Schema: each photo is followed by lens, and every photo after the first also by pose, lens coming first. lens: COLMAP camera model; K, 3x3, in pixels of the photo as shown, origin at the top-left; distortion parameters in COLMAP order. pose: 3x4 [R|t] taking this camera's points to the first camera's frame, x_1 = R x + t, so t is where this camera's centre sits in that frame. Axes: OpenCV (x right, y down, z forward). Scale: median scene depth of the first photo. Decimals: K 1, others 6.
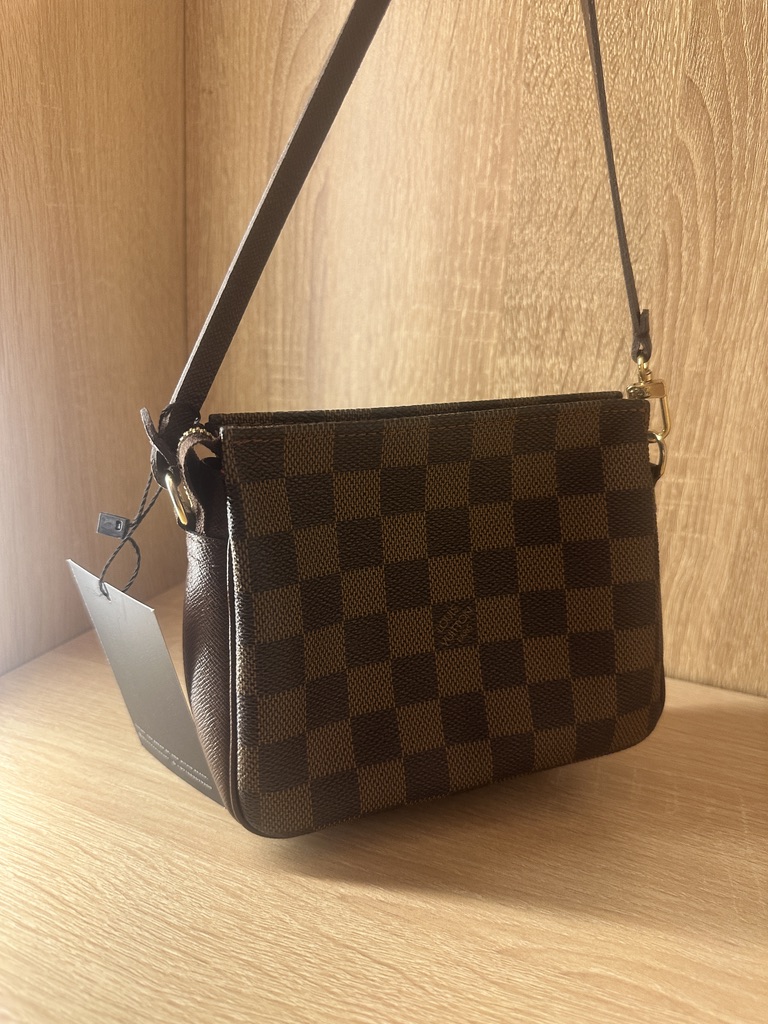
lens RADIAL K [[752.6, 0, 380.4], [0, 752.6, 522.5], [0, 0, 1]] dist [-0.028996, -0.007165]
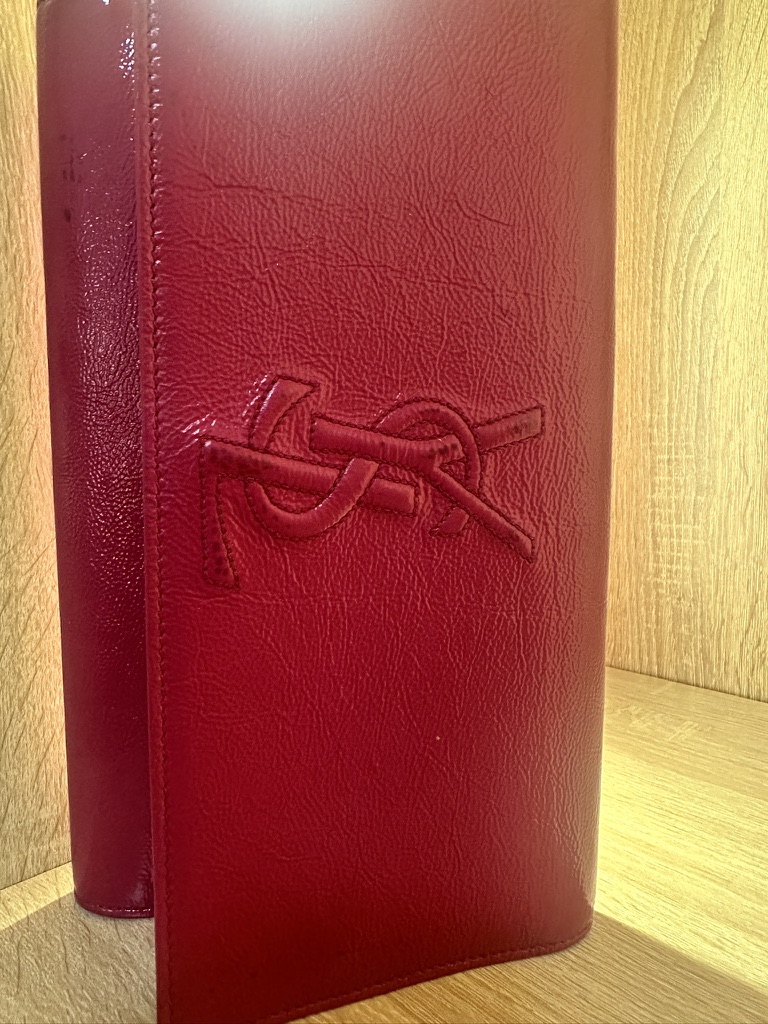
lens RADIAL K [[724.3, 0, 335.9], [0, 724.3, 485.3], [0, 0, 1]] dist [-0.014261, 0.010168]
pose [[0.899232, -0.035059, -0.436064, -0.128609], [-0.062453, 0.976286, -0.207281, 0.093045], [0.432990, 0.213627, 0.875718, -0.080147]]
